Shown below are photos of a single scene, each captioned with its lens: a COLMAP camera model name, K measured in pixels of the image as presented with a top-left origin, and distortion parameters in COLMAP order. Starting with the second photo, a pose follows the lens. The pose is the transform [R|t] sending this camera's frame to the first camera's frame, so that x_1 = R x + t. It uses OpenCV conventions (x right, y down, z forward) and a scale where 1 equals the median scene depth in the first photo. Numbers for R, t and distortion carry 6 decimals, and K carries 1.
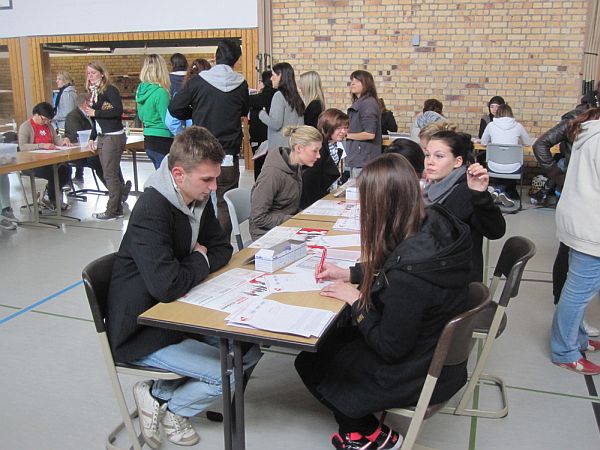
lens RADIAL K [[595.1, 0, 297.1], [0, 595.1, 226.9], [0, 0, 1]] dist [-0.052849, 0.000000]
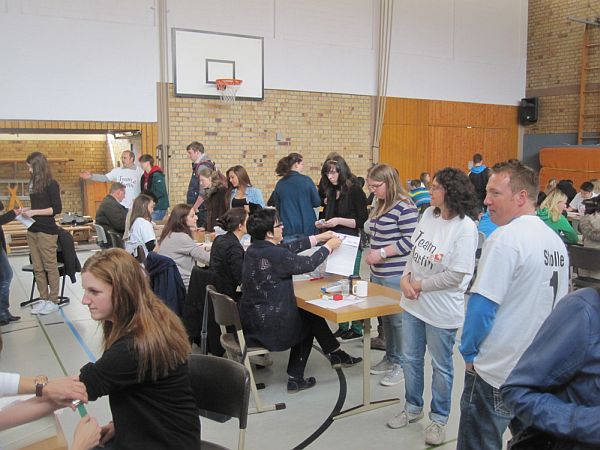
lens RADIAL K [[595.1, 0, 300.7], [0, 595.1, 225.1], [0, 0, 1]] dist [-0.052849, 0.000000]
pose [[0.653937, -0.091327, 0.751016, -0.850609], [0.189522, 0.980810, -0.045753, -0.044526], [-0.732426, 0.172254, 0.658696, 0.093955]]
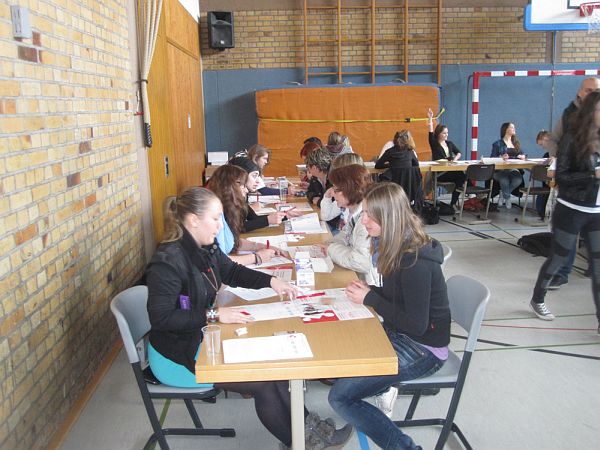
lens RADIAL K [[595.1, 0, 299.5], [0, 595.1, 223.5], [0, 0, 1]] dist [-0.052849, 0.000000]
pose [[-0.359919, -0.175979, 0.916237, -0.180079], [0.258370, 0.924843, 0.279125, -0.274837], [-0.896495, 0.337191, -0.287401, 1.030436]]
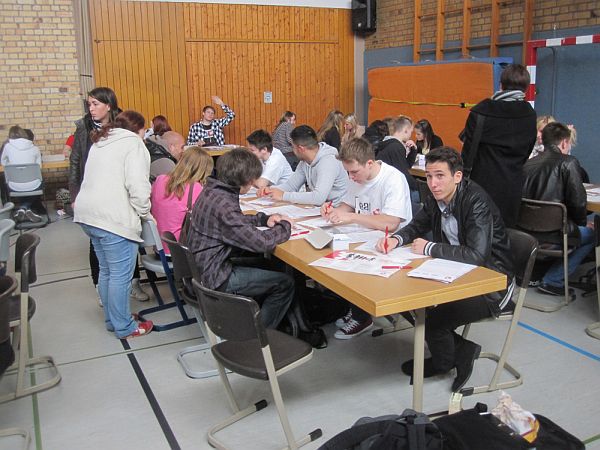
lens RADIAL K [[595.1, 0, 299.3], [0, 595.1, 225.6], [0, 0, 1]] dist [-0.052849, 0.000000]
pose [[0.718145, -0.176131, 0.673236, -0.014646], [0.196509, 0.979394, 0.046609, 0.012788], [-0.667572, 0.098825, 0.737957, -0.076051]]
